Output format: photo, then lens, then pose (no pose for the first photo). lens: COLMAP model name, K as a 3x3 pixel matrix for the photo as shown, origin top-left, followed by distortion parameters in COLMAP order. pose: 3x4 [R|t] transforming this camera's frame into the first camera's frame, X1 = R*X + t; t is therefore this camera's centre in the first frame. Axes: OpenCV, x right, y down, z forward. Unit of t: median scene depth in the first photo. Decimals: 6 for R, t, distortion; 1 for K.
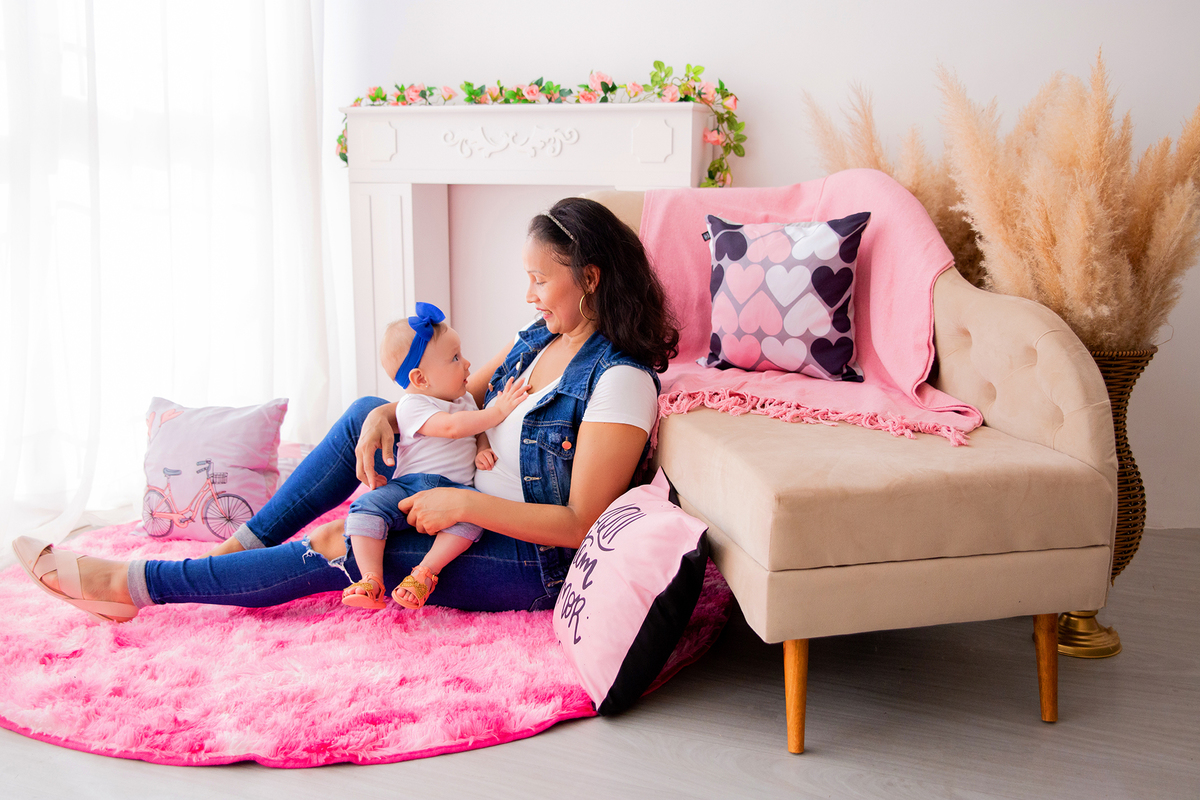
lens RADIAL K [[1200.9, 0, 536.8], [0, 1200.9, 401.3], [0, 0, 1]] dist [-0.003544, 0.000000]
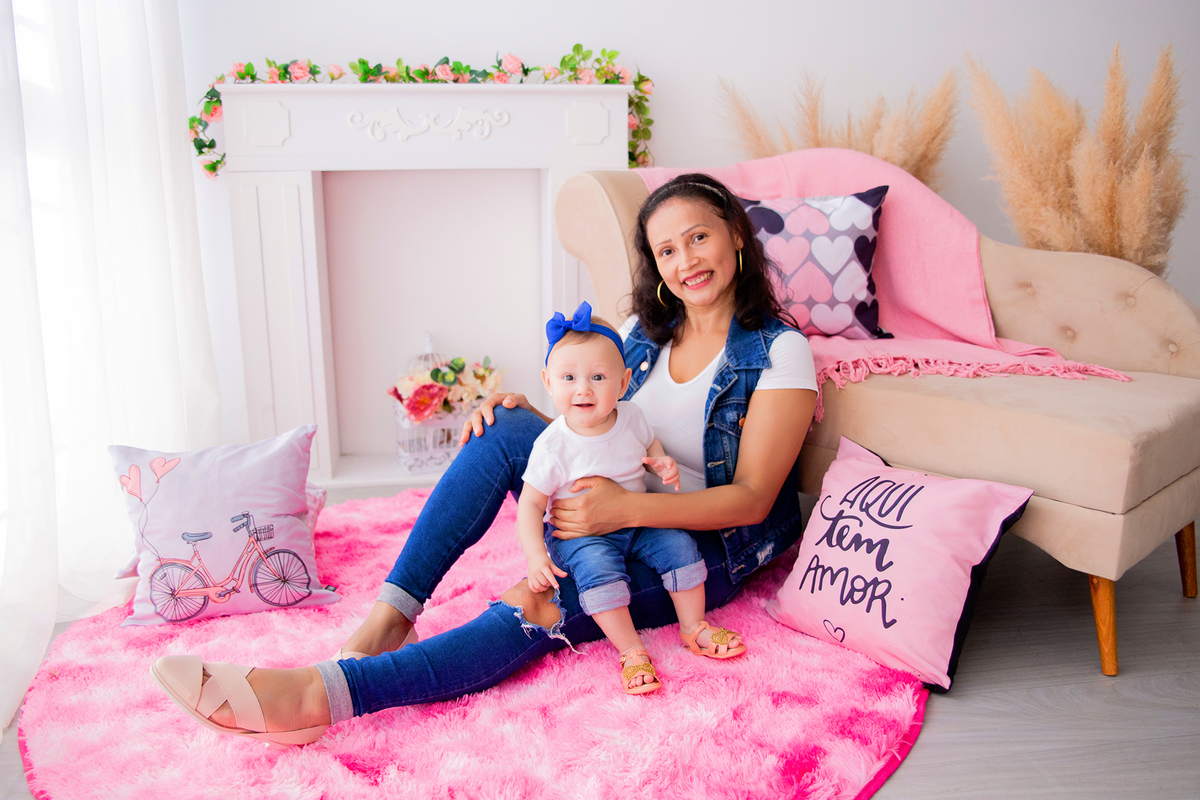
lens RADIAL K [[1021.3, 0, 592.0], [0, 1021.3, 369.9], [0, 0, 1]] dist [-0.058023, 0.036588]
pose [[0.840934, -0.118947, 0.527904, -0.375273], [0.116372, 0.992469, 0.038245, -0.043229], [-0.528477, 0.029272, 0.848443, 0.278920]]
